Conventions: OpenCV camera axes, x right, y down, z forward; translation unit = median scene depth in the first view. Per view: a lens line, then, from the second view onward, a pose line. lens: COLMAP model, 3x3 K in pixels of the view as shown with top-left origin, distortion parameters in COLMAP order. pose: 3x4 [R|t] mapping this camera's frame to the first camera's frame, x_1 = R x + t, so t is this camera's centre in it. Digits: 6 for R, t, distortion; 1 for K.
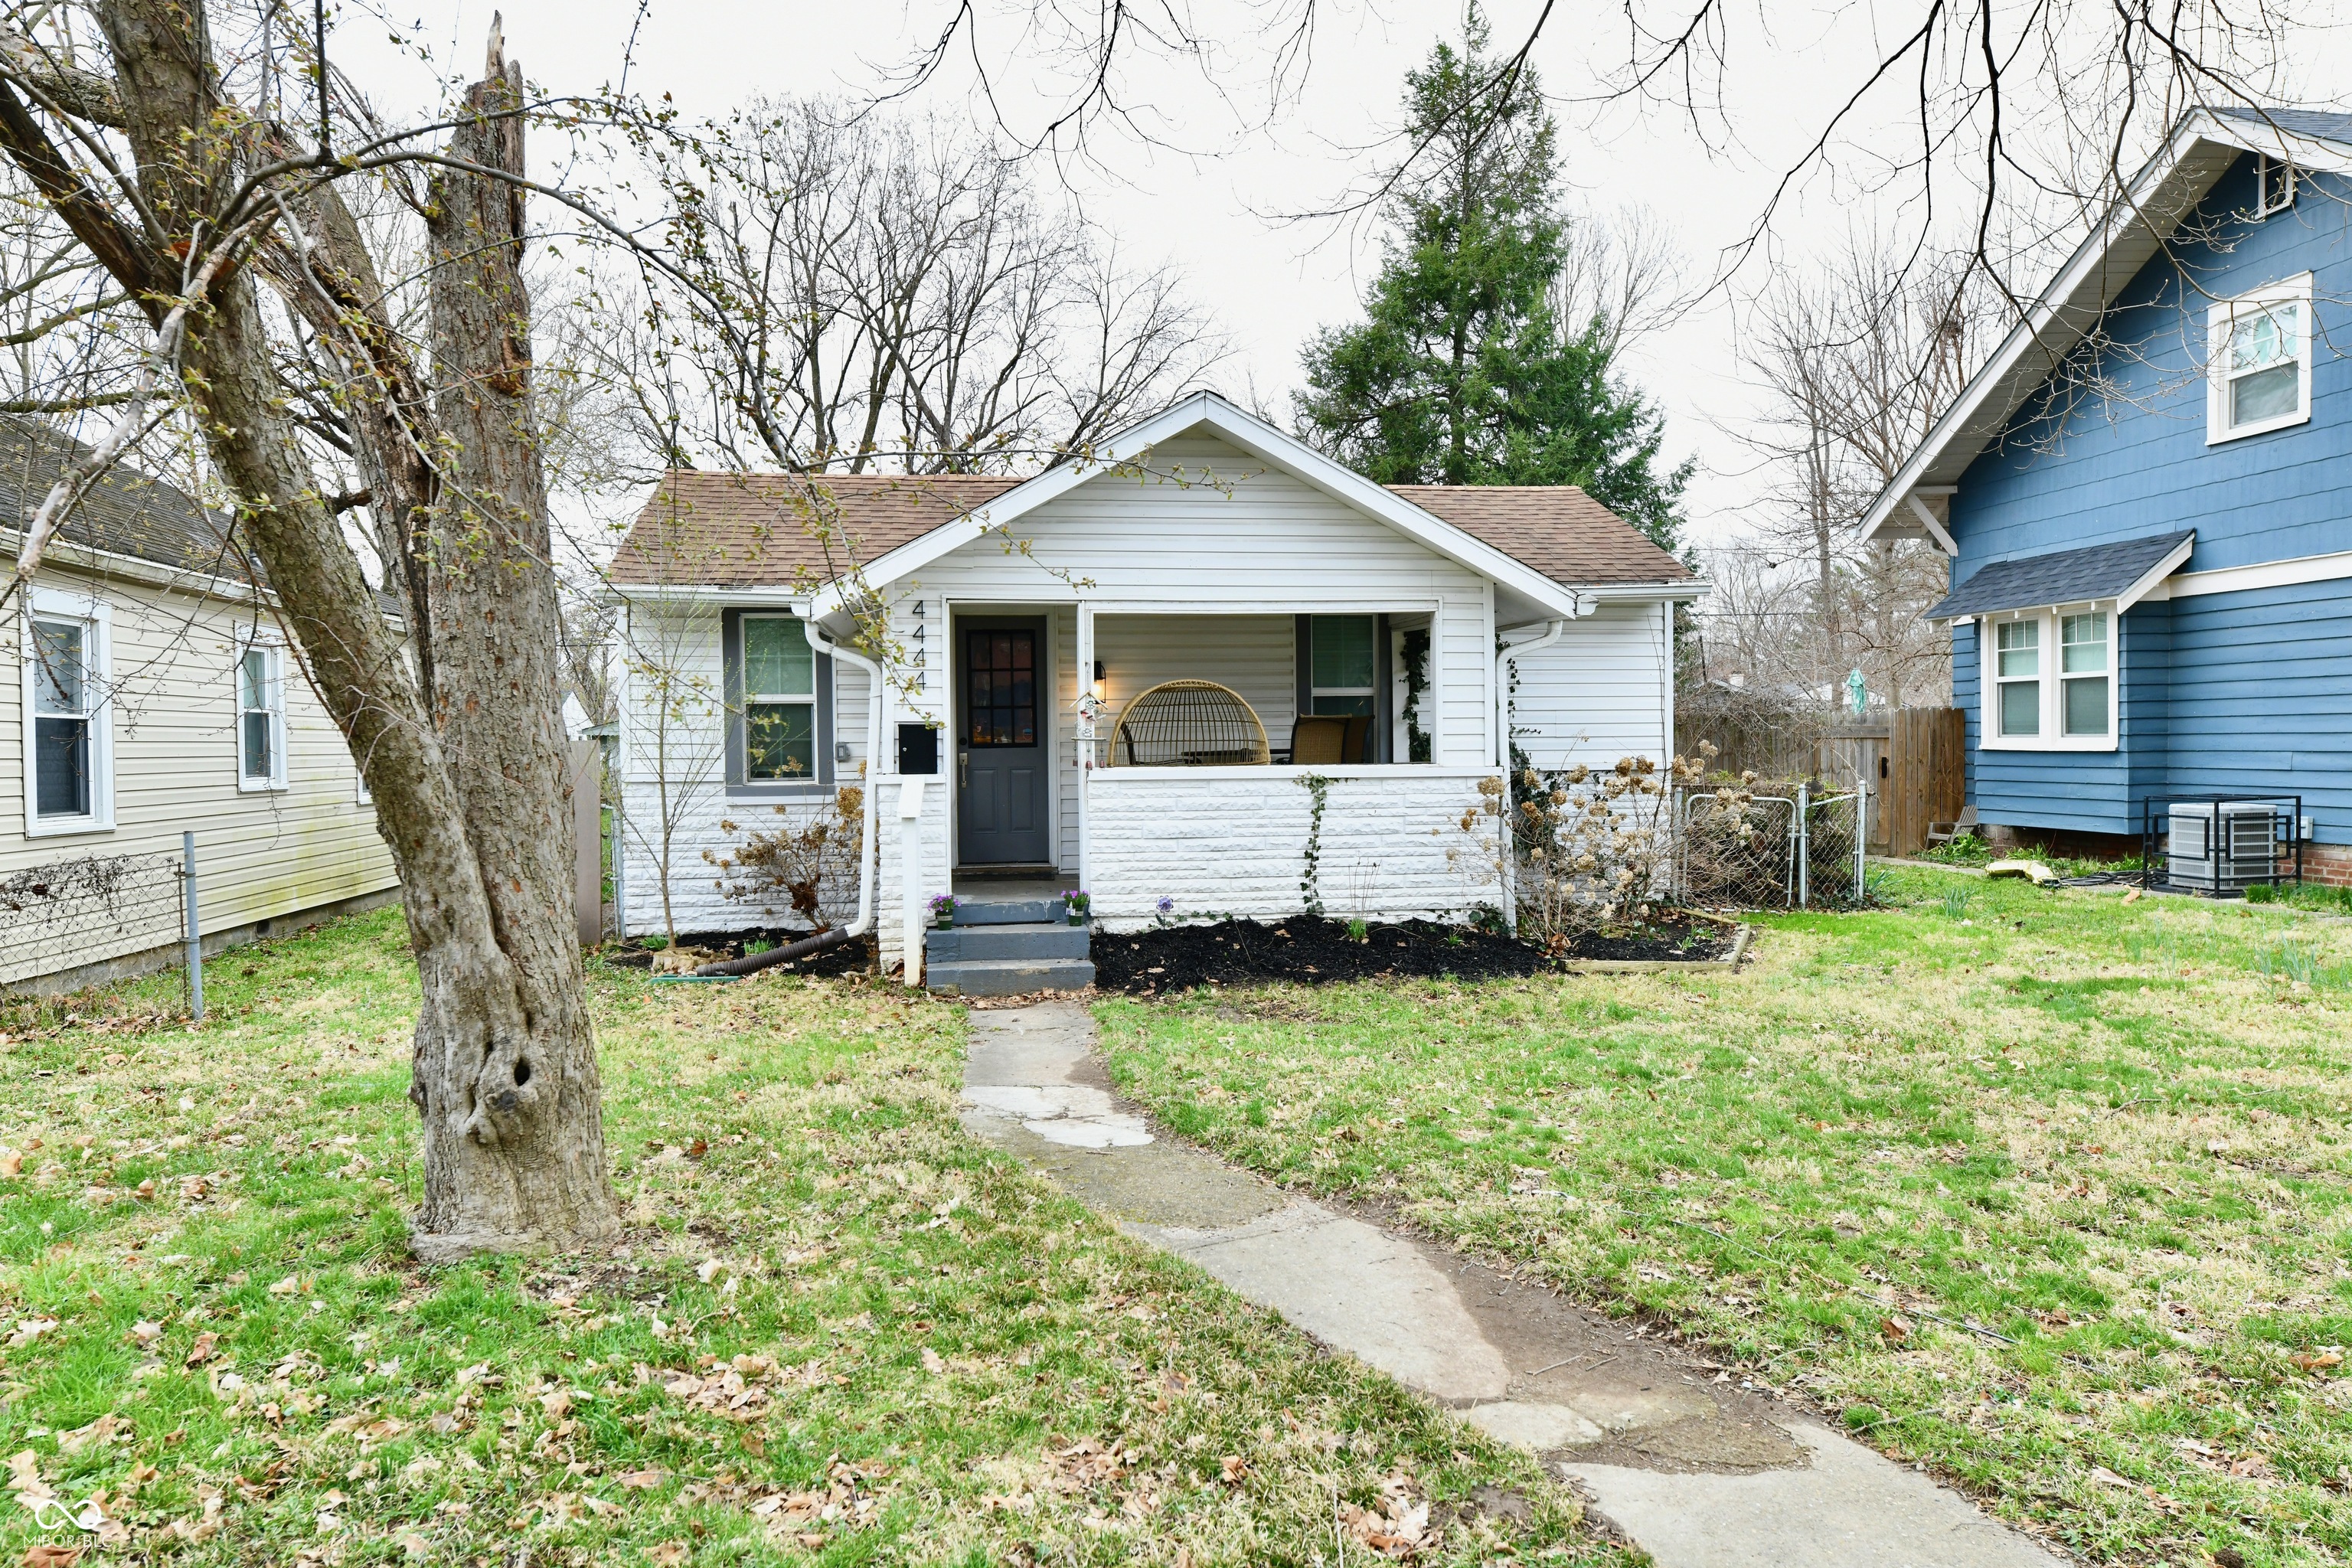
lens RADIAL K [[1543.0, 0, 1175.3], [0, 1543.0, 786.9], [0, 0, 1]] dist [0.008499, 0.005252]
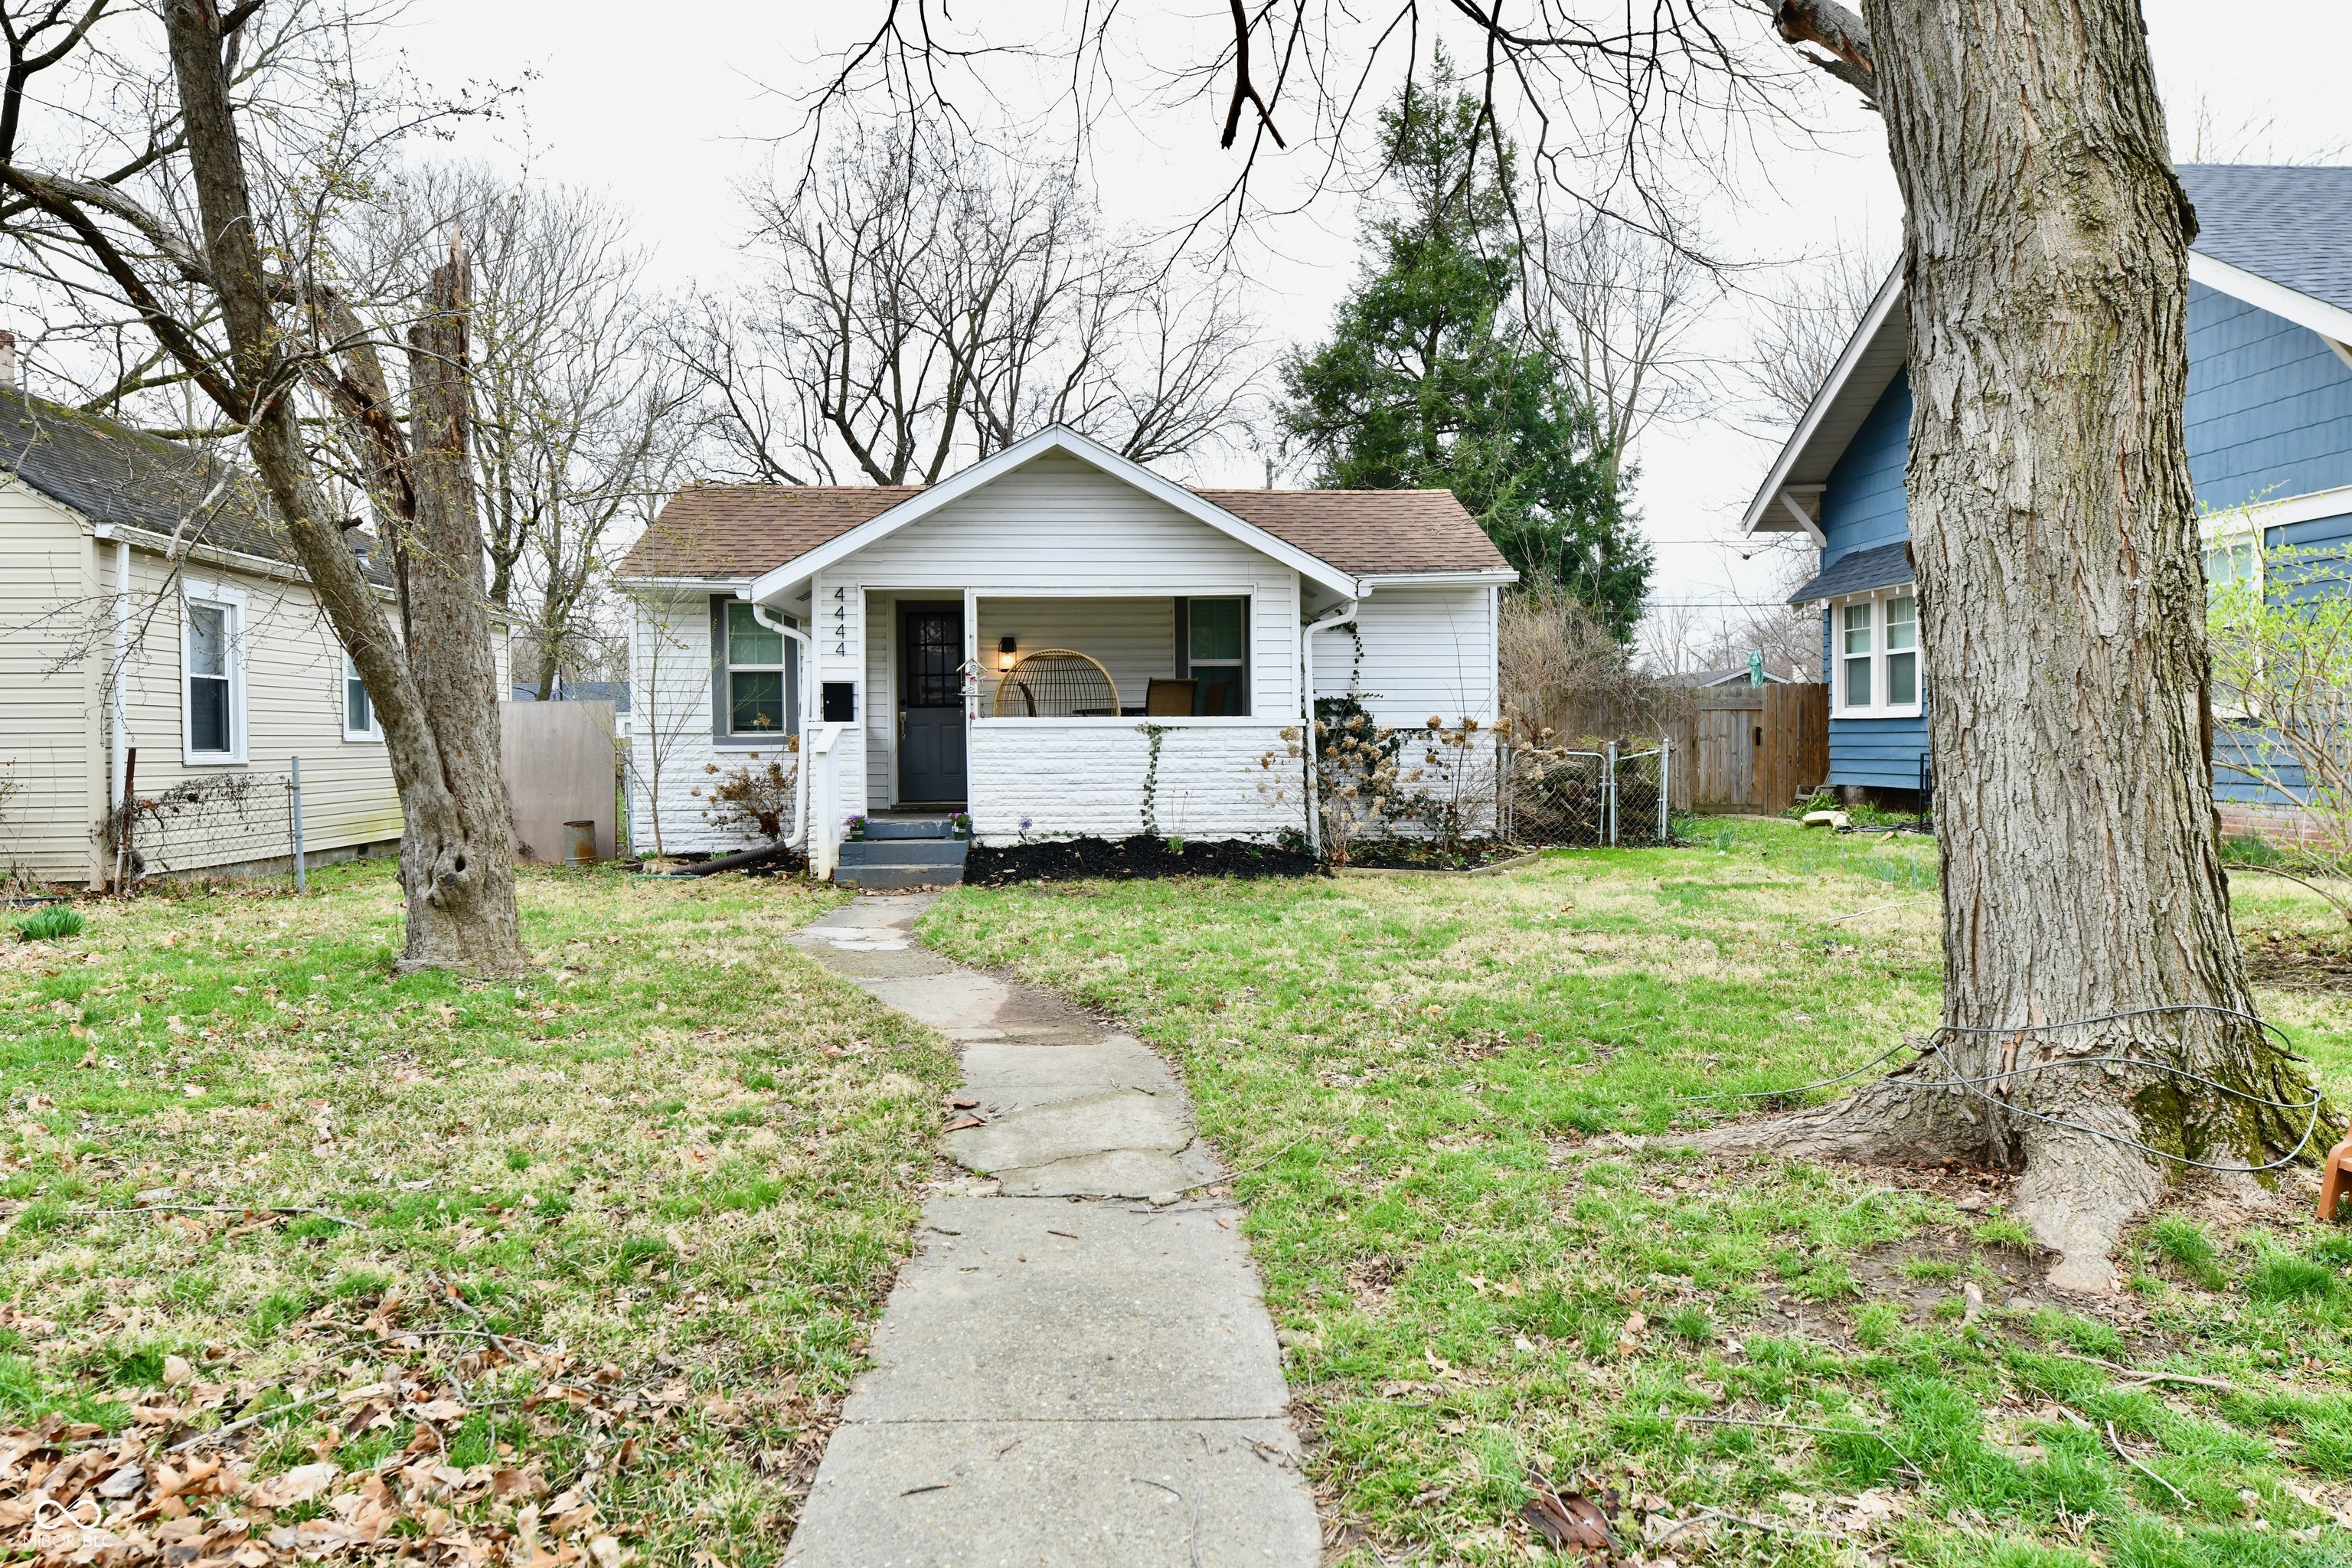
lens RADIAL K [[1543.0, 0, 1169.2], [0, 1543.0, 787.7], [0, 0, 1]] dist [0.008499, 0.005252]
pose [[0.997193, 0.005202, -0.074690, 0.163773], [-0.004963, 0.999982, 0.003394, 0.032785], [0.074706, -0.003014, 0.997201, -0.213443]]
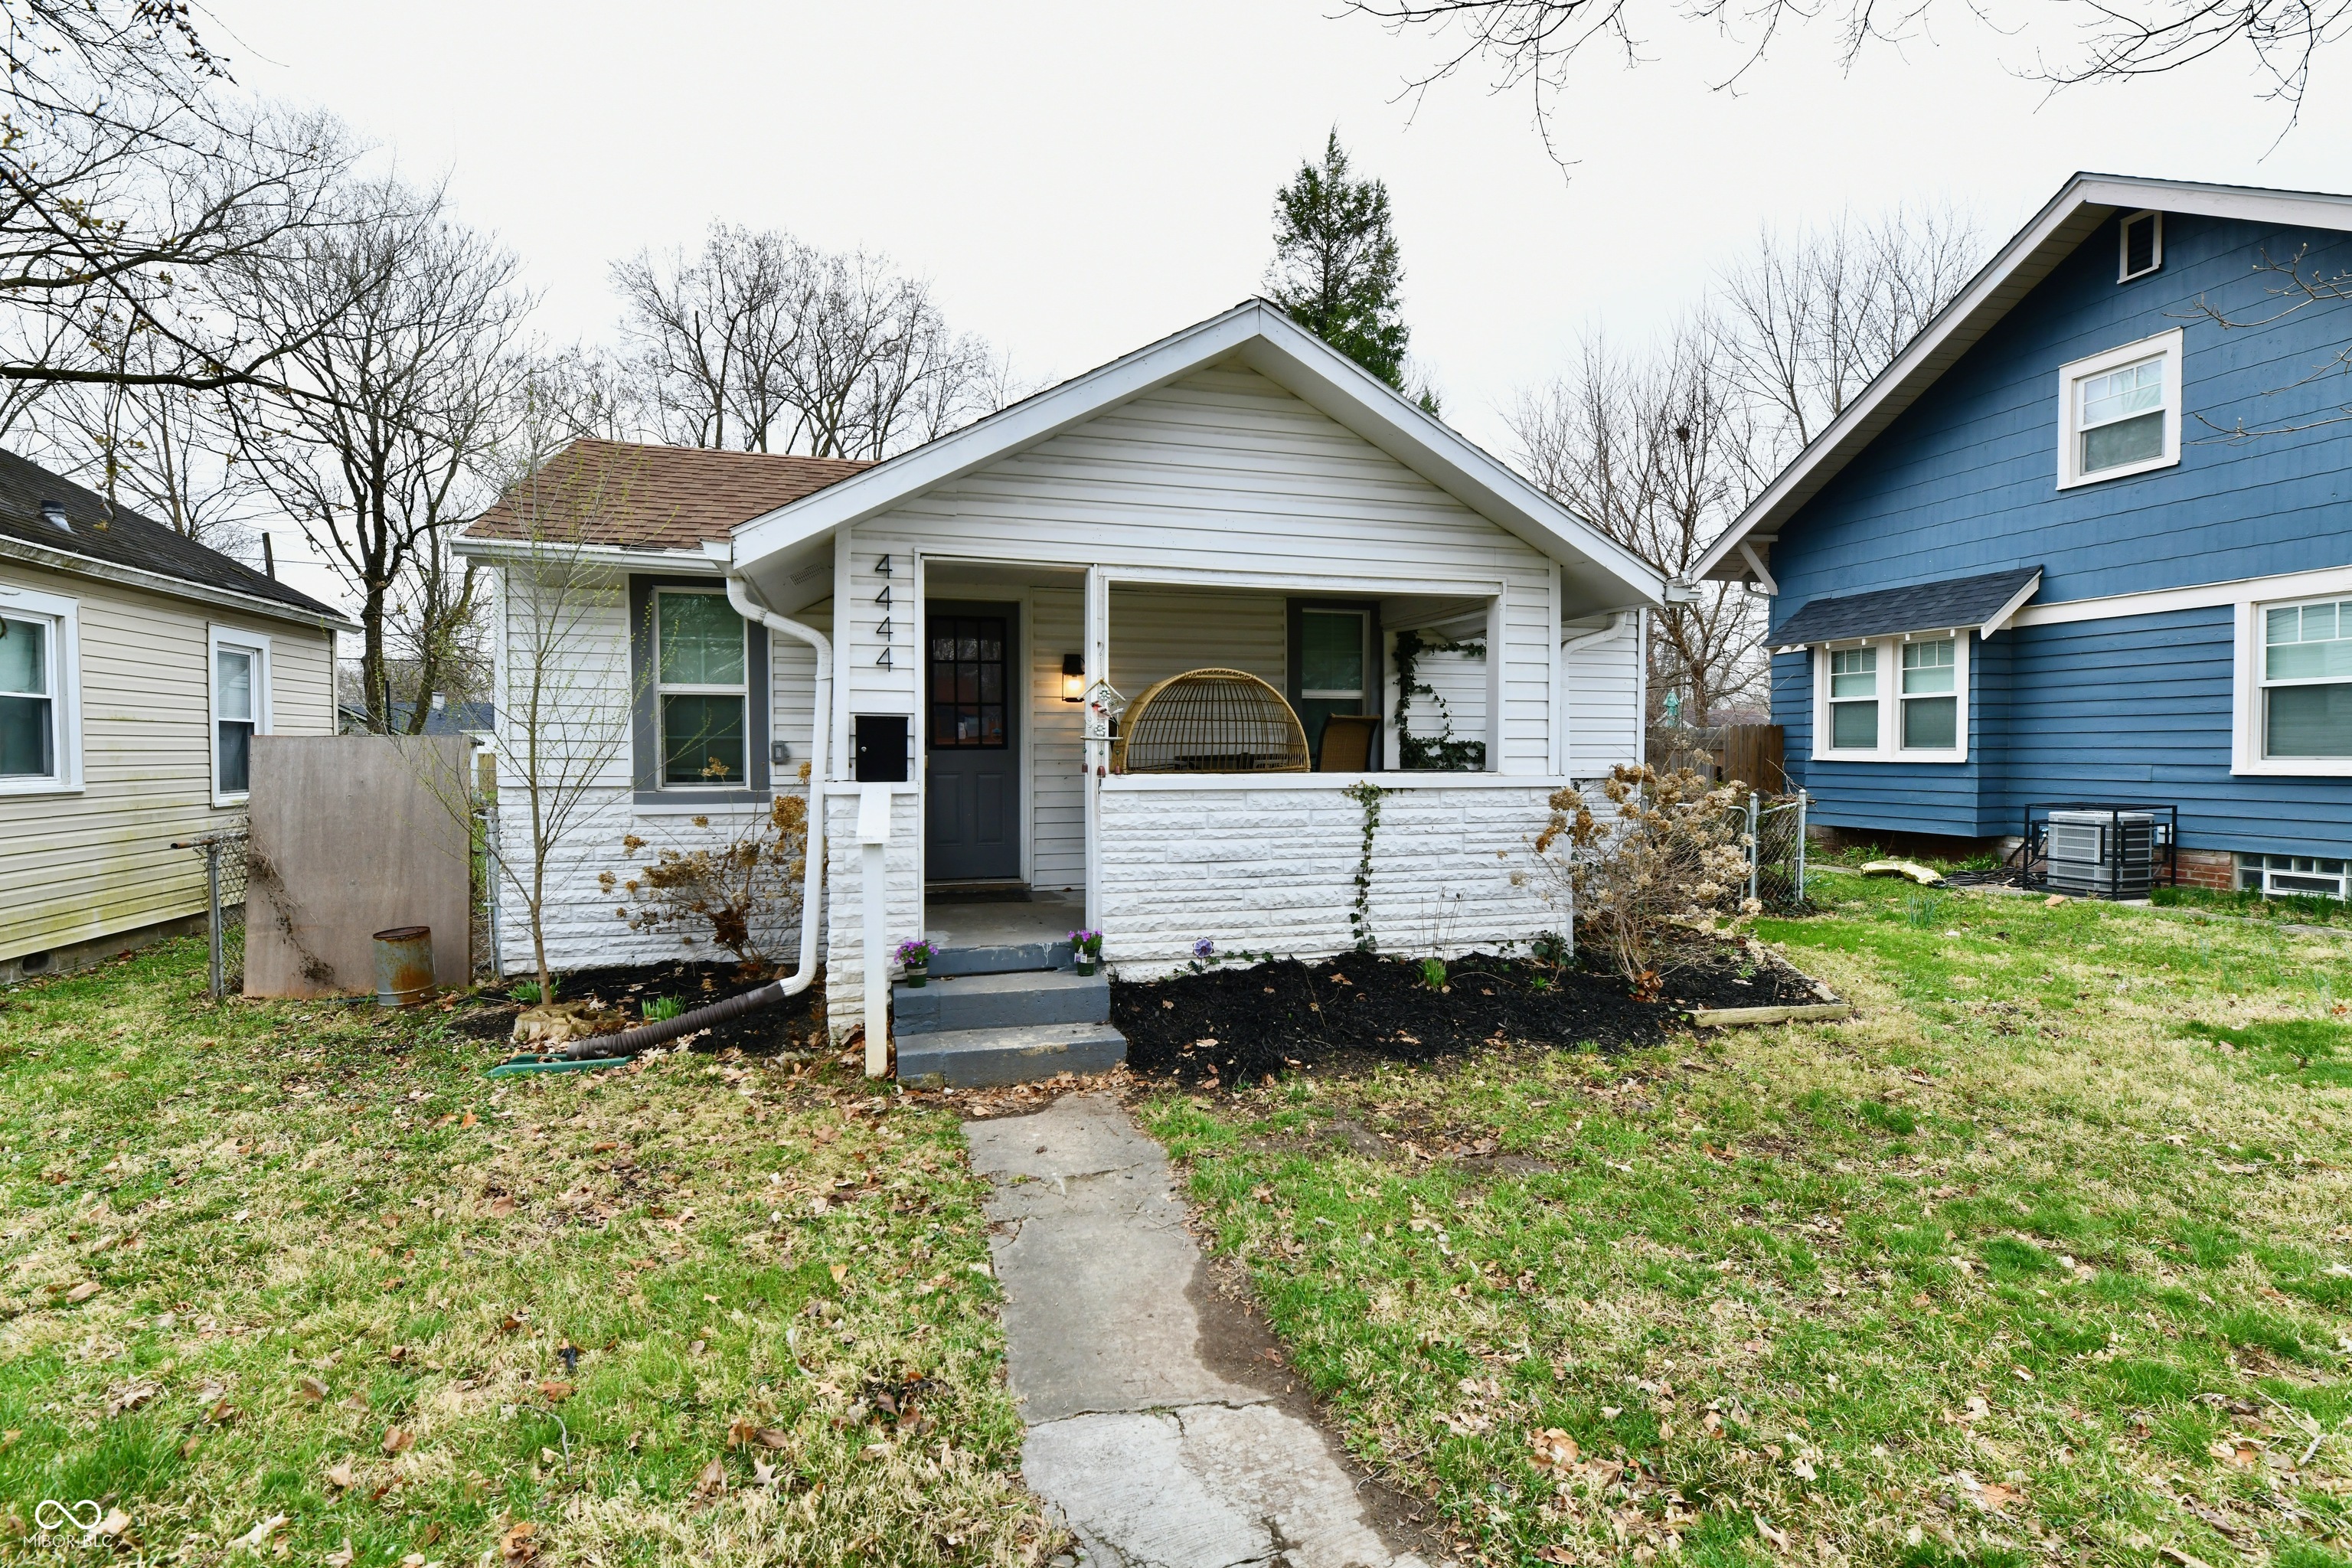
lens RADIAL K [[1081.5, 0, 1187.9], [0, 1081.5, 782.8], [0, 0, 1]] dist [0.001942, -0.001127]
pose [[0.989667, 0.005255, 0.143289, -0.074173], [-0.005349, 0.999986, 0.000273, -0.006932], [-0.143285, -0.001037, 0.989681, 0.356942]]
